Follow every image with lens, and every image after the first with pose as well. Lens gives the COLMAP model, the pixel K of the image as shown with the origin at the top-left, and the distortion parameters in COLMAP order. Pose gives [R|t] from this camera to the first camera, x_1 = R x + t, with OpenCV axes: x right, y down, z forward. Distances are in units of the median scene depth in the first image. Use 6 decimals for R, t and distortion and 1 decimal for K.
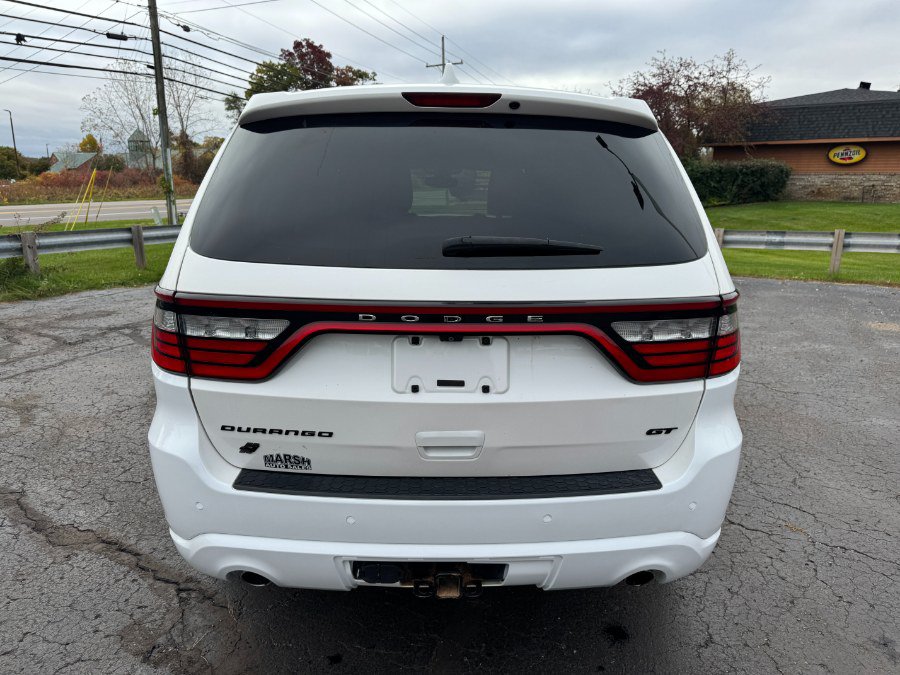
lens RADIAL K [[637.6, 0, 448.1], [0, 637.6, 345.2], [0, 0, 1]] dist [-0.003241, -0.000208]
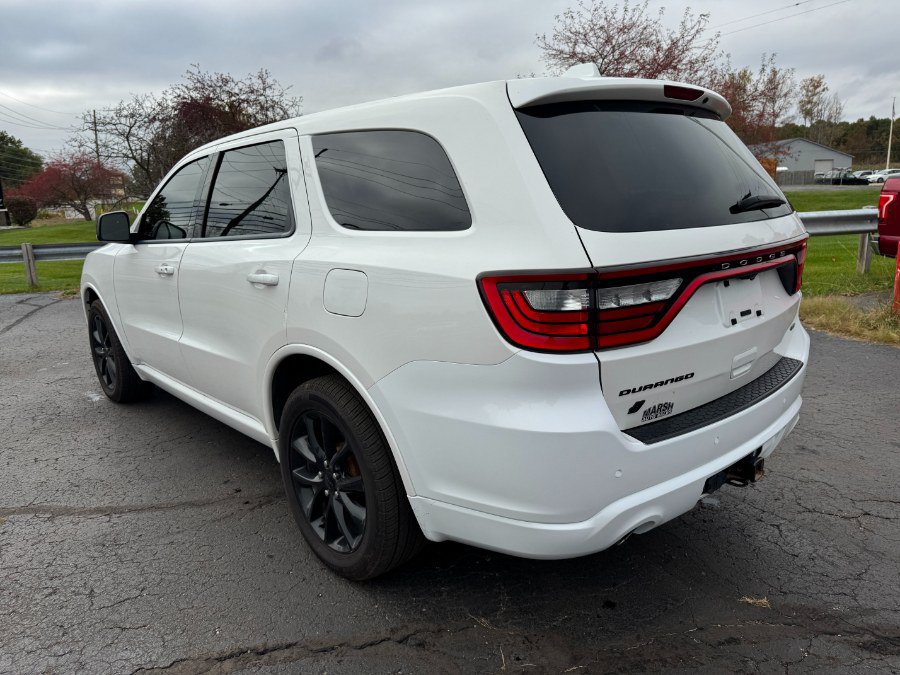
lens RADIAL K [[637.6, 0, 455.4], [0, 637.6, 338.6], [0, 0, 1]] dist [-0.003241, -0.000208]
pose [[0.757058, -0.179377, 0.628241, -0.074999], [0.199294, 0.979147, 0.039411, -0.003421], [-0.622210, 0.095368, 0.777020, 0.021793]]
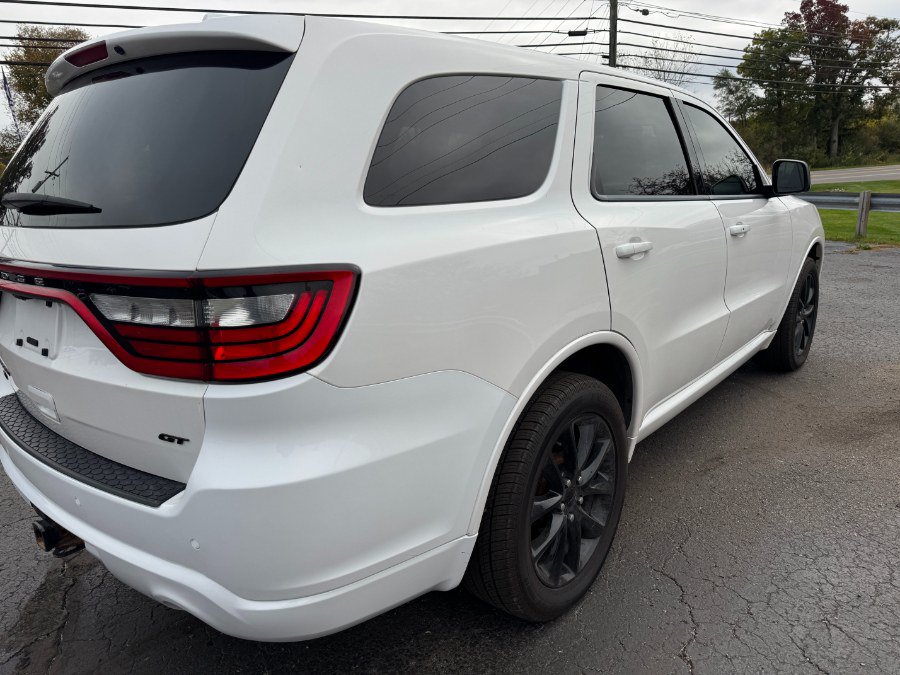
lens RADIAL K [[637.6, 0, 450.1], [0, 637.6, 343.8], [0, 0, 1]] dist [-0.003241, -0.000208]
pose [[0.759422, 0.124456, -0.638584, 0.068583], [-0.109731, 0.991973, 0.062835, -0.004414], [0.641278, 0.022354, 0.766983, 0.038625]]
